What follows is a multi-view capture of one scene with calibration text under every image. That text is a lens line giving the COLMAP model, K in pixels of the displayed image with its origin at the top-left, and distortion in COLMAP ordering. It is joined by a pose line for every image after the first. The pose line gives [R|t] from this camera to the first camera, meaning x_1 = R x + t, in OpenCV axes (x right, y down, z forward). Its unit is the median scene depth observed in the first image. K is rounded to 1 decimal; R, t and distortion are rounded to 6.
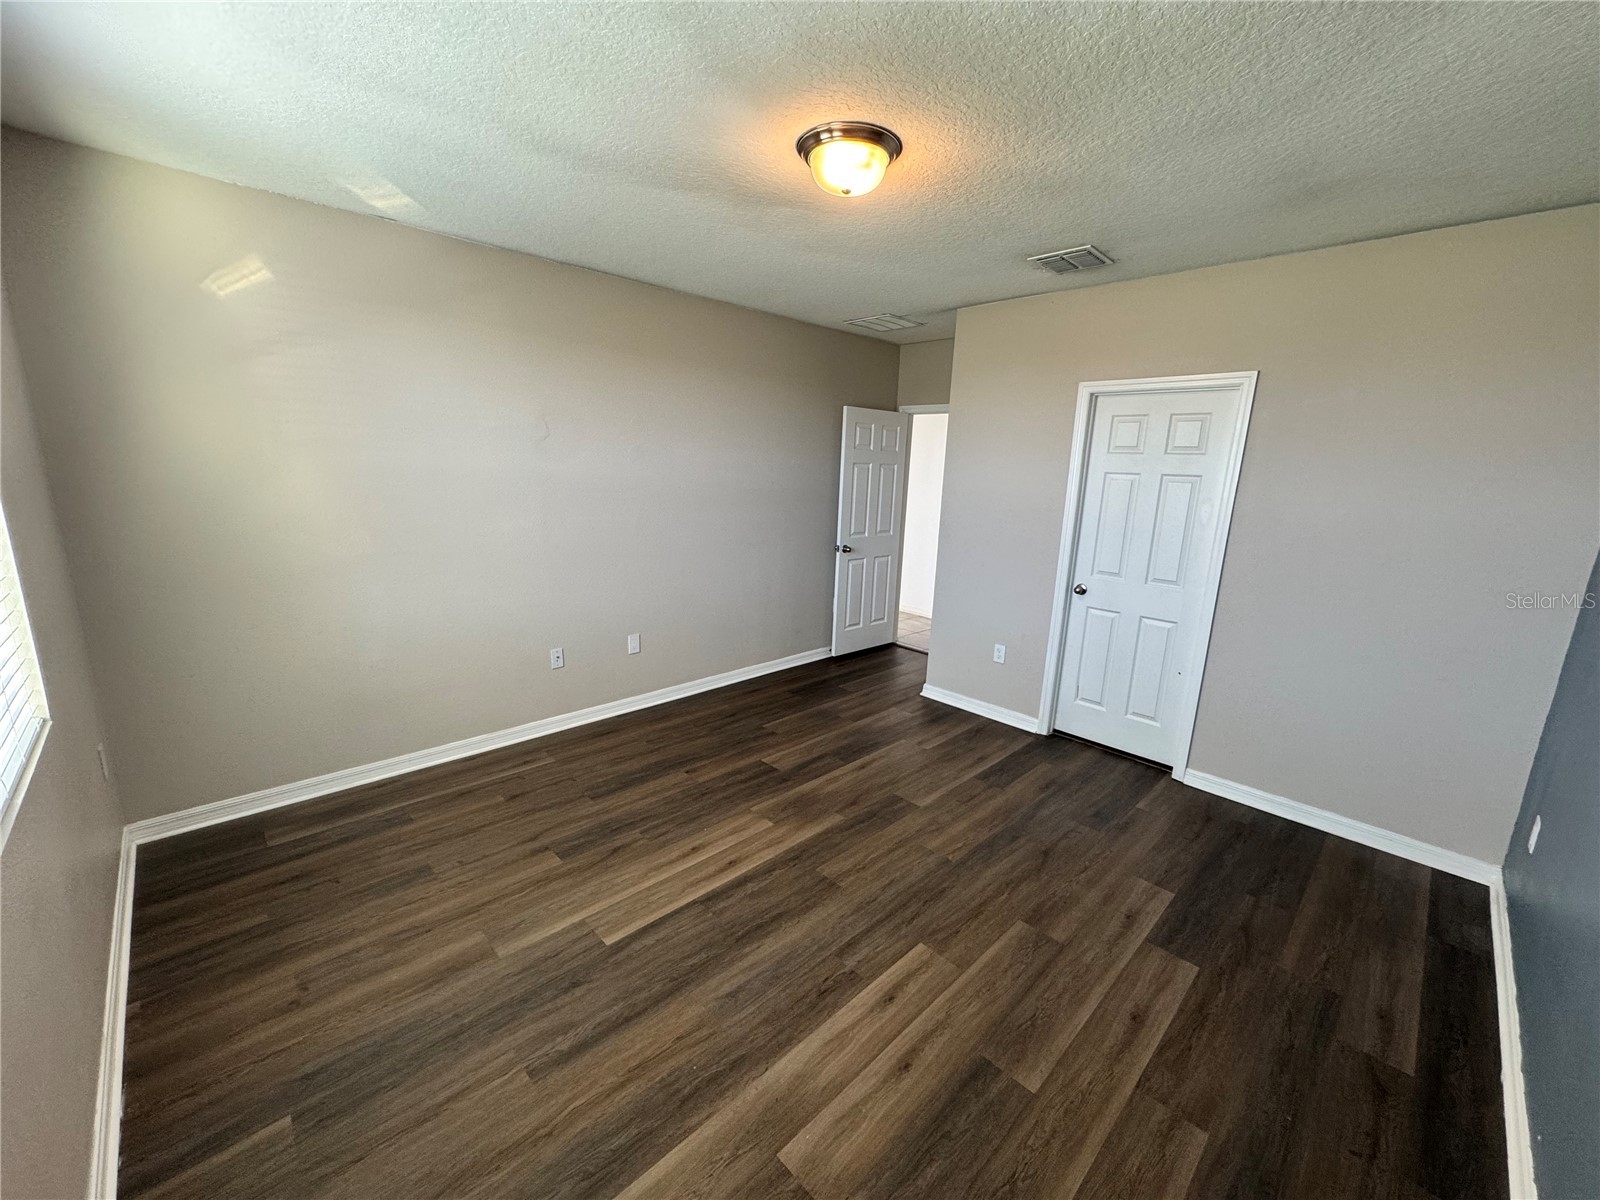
lens RADIAL K [[637.5, 0, 798.0], [0, 637.5, 601.4], [0, 0, 1]] dist [-0.003063, 0.000745]
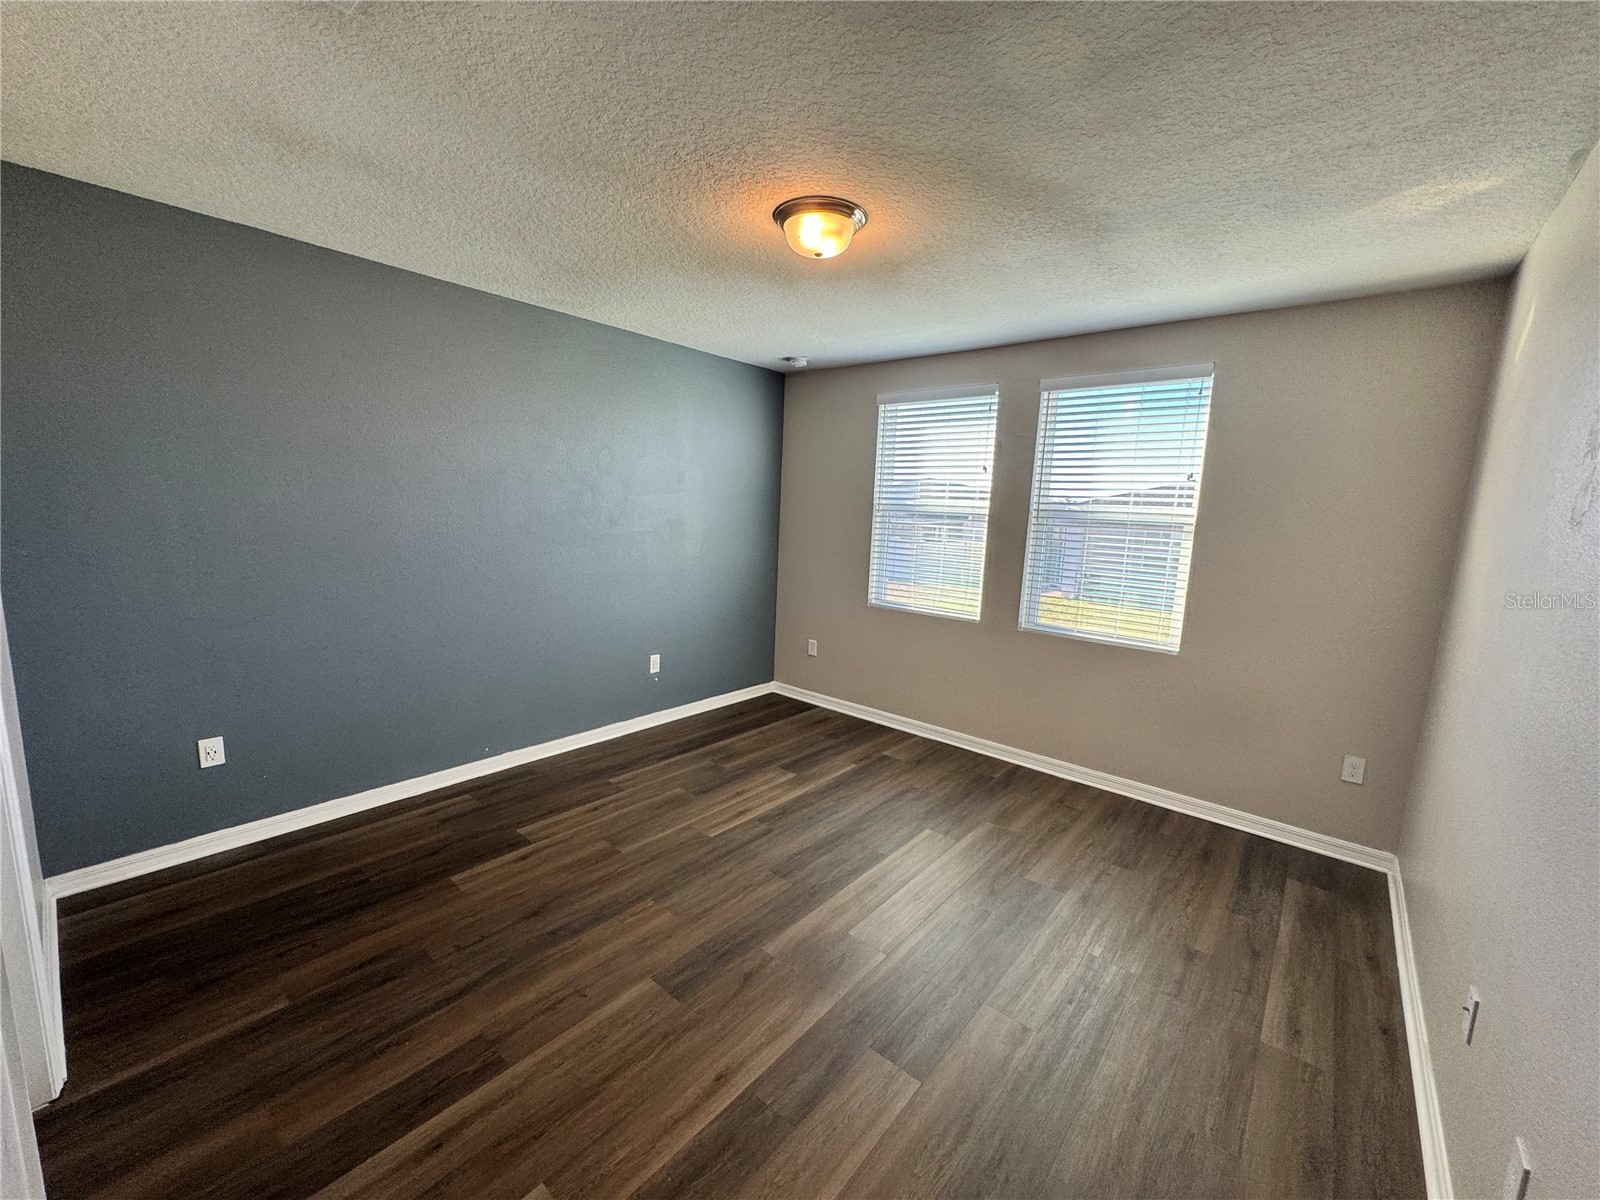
lens RADIAL K [[640.3, 0, 797.6], [0, 640.3, 601.0], [0, 0, 1]] dist [-0.002092, 0.000403]
pose [[-0.993085, -0.058694, -0.101675, 0.169451], [-0.091278, 0.930672, 0.354284, -0.419088], [0.073832, 0.361115, -0.929594, 2.001212]]
